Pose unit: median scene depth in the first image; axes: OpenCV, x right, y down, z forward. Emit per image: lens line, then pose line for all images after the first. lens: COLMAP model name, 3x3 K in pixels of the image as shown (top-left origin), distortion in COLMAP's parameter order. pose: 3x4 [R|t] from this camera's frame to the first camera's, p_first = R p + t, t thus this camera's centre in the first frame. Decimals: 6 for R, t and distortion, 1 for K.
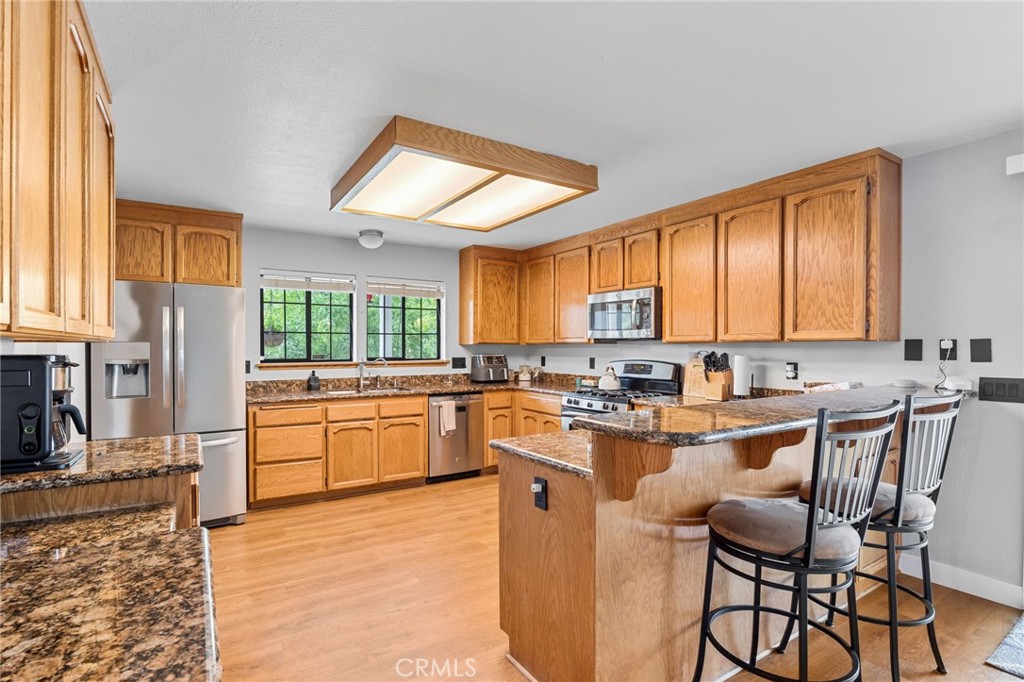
lens RADIAL K [[500.3, 0, 510.7], [0, 500.3, 350.5], [0, 0, 1]] dist [-0.005555, -0.000172]
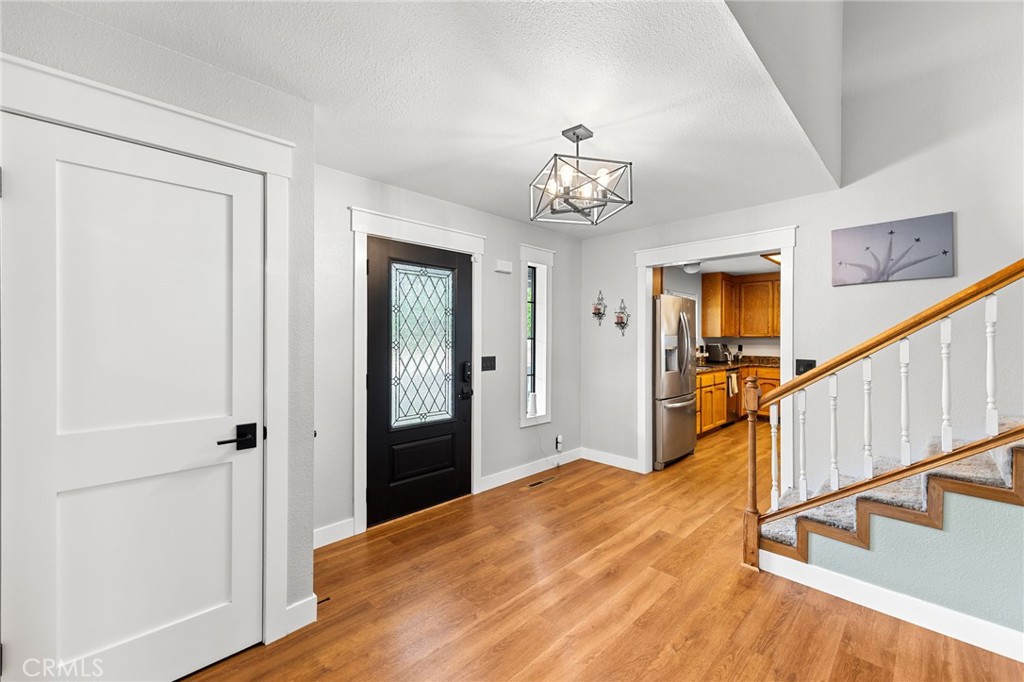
lens RADIAL K [[433.8, 0, 512.3], [0, 433.8, 339.0], [0, 0, 1]] dist [0.000388, -0.000005]
pose [[0.975312, -0.002026, 0.220822, -1.413609], [0.001916, 0.999998, 0.000716, -0.013661], [-0.220823, -0.000275, 0.975314, -0.213958]]
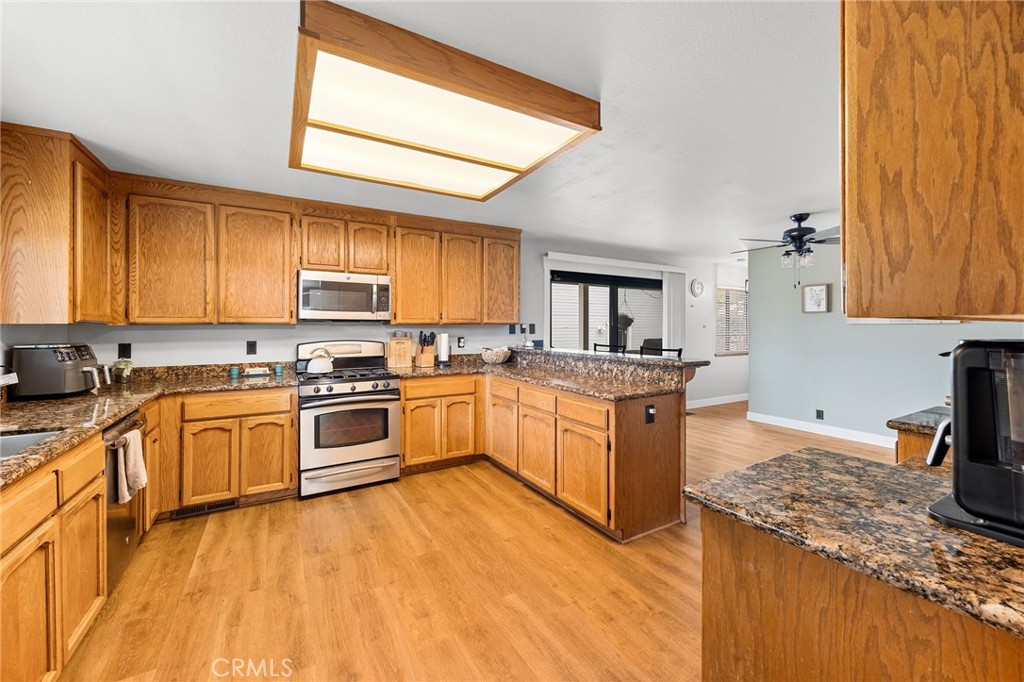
lens RADIAL K [[403.1, 0, 517.3], [0, 403.1, 325.6], [0, 0, 1]] dist [0.001879, 0.000316]
pose [[0.021210, 0.000648, 0.999775, -0.696096], [0.008241, 0.999966, -0.000823, -0.010197], [-0.999741, 0.008257, 0.021204, 0.753152]]
